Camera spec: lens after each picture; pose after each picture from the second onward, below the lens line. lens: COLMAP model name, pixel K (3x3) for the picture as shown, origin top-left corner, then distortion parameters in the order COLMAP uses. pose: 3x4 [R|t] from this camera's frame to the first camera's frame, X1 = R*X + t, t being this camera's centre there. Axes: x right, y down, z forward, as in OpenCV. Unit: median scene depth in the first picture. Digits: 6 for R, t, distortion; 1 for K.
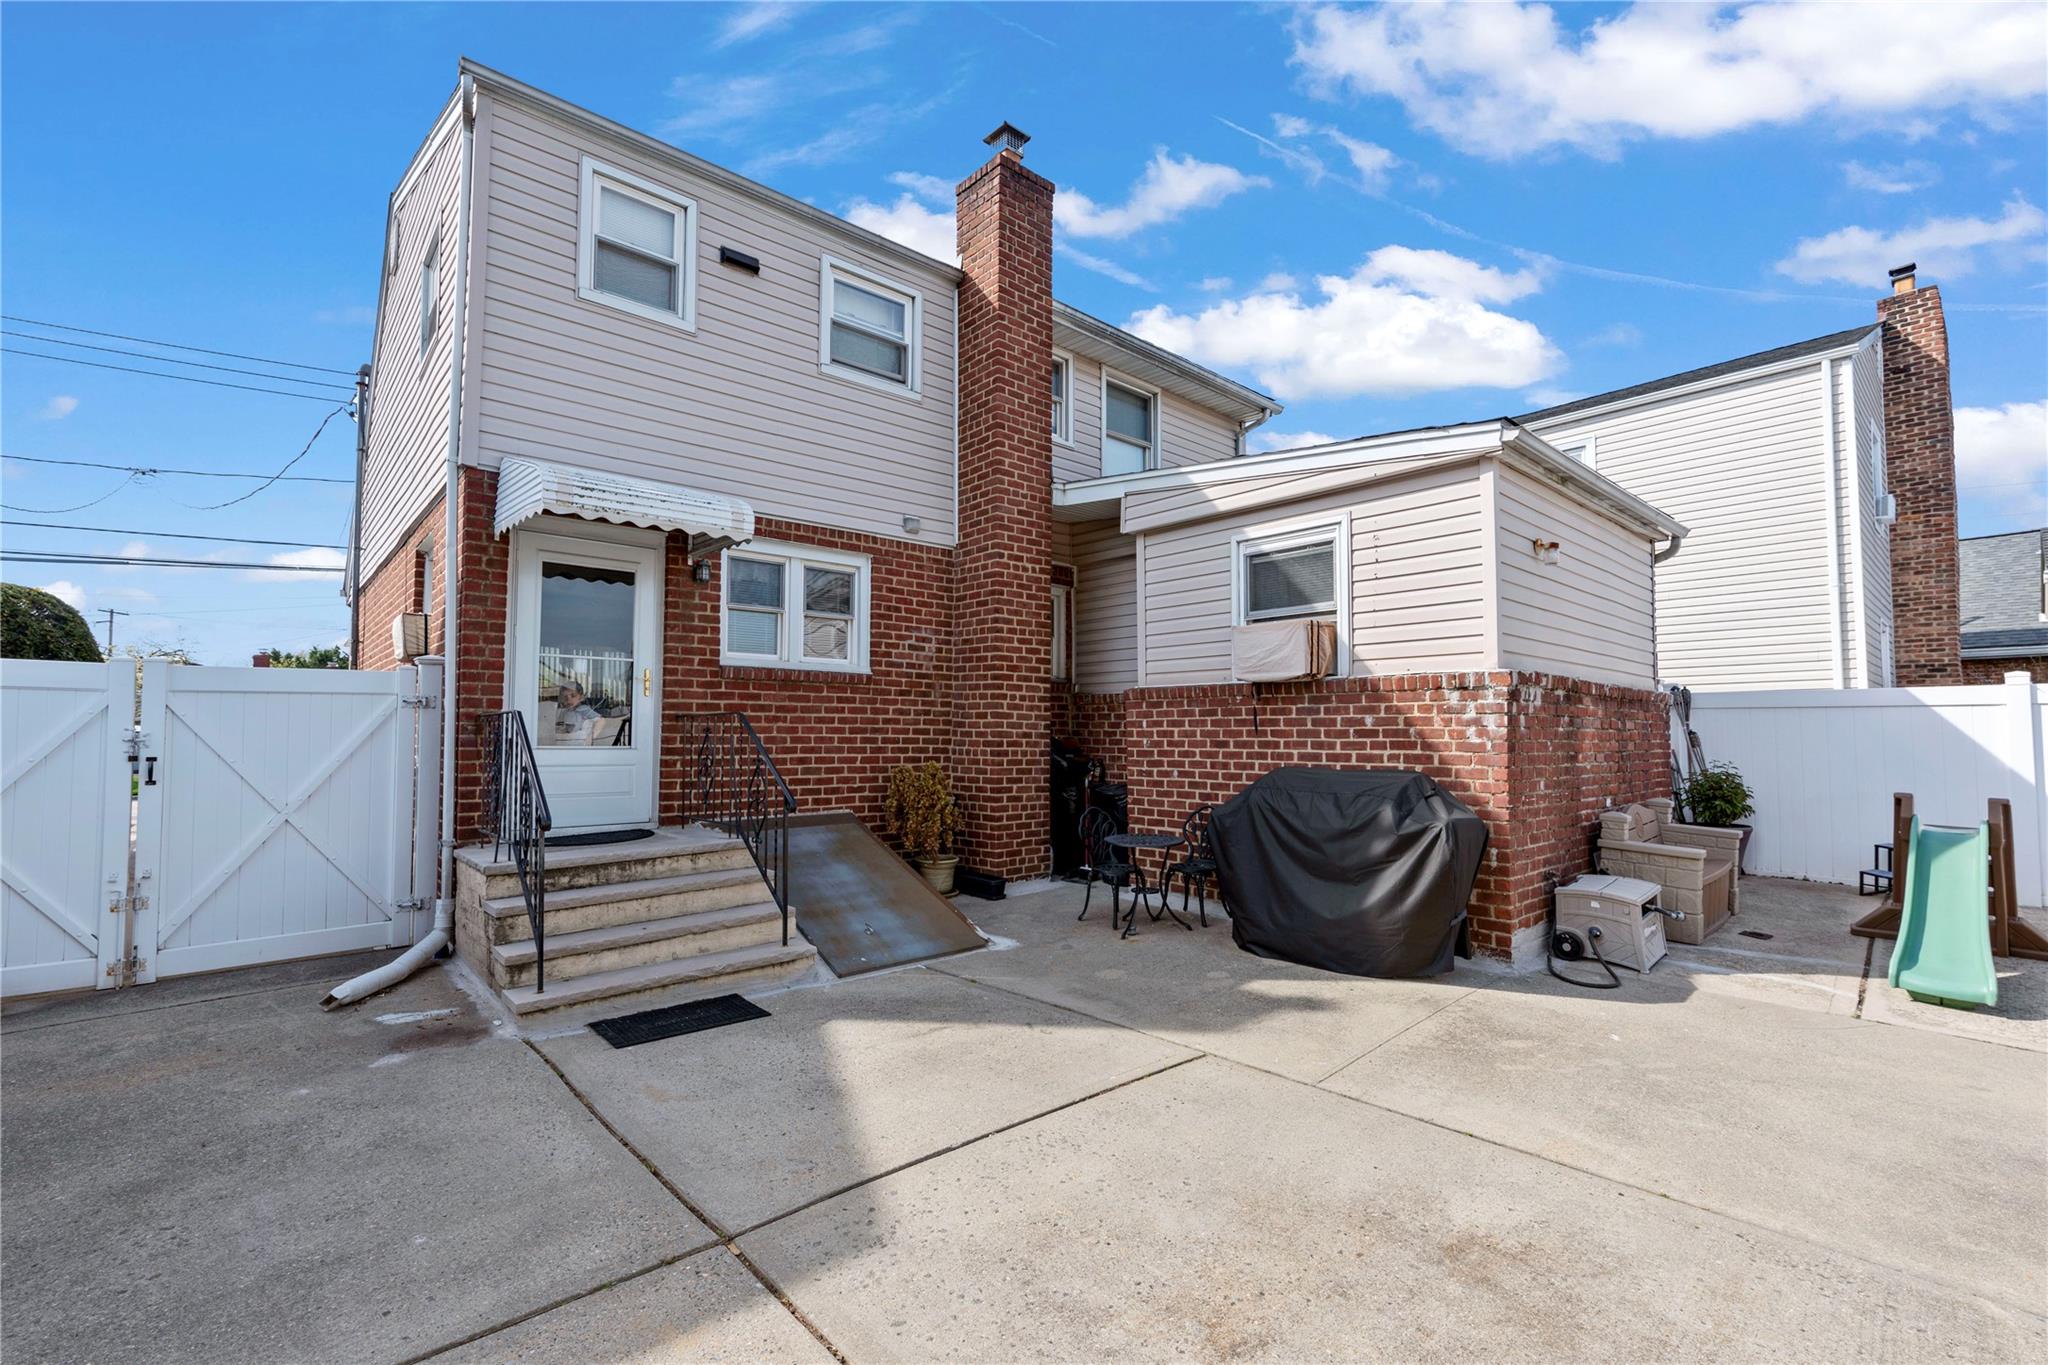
lens RADIAL K [[880.4, 0, 1040.0], [0, 880.4, 695.7], [0, 0, 1]] dist [0.001350, -0.000093]
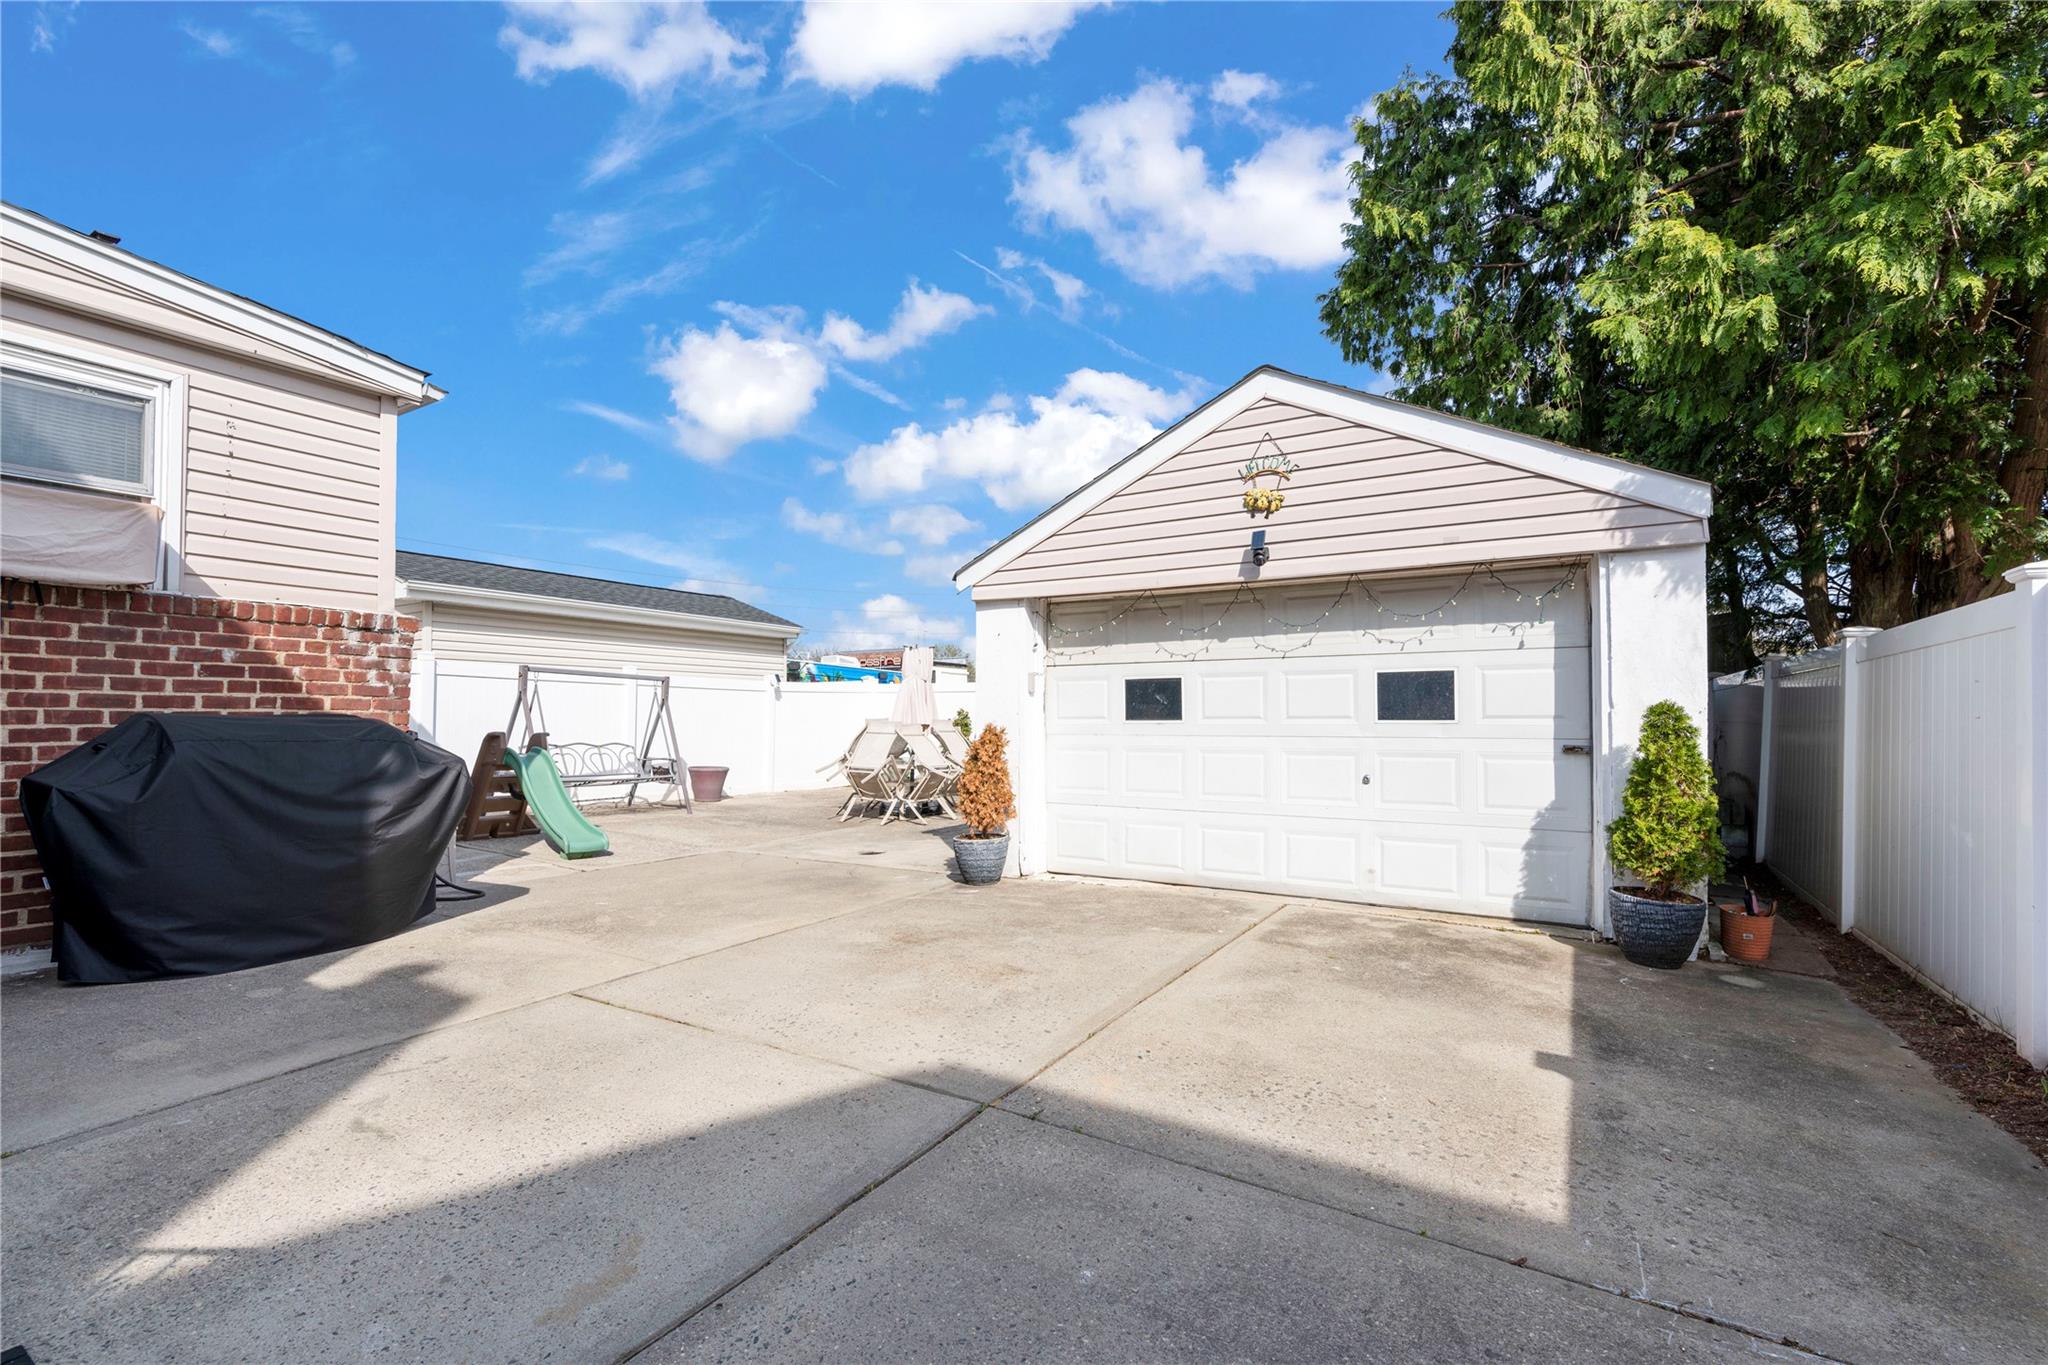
lens RADIAL K [[880.4, 0, 1040.0], [0, 880.4, 695.7], [0, 0, 1]] dist [0.001350, -0.000093]
pose [[-0.295351, 0.025134, 0.955058, -0.684855], [-0.044732, 0.998194, -0.040103, 0.073457], [-0.954341, -0.054567, -0.293693, 0.617620]]
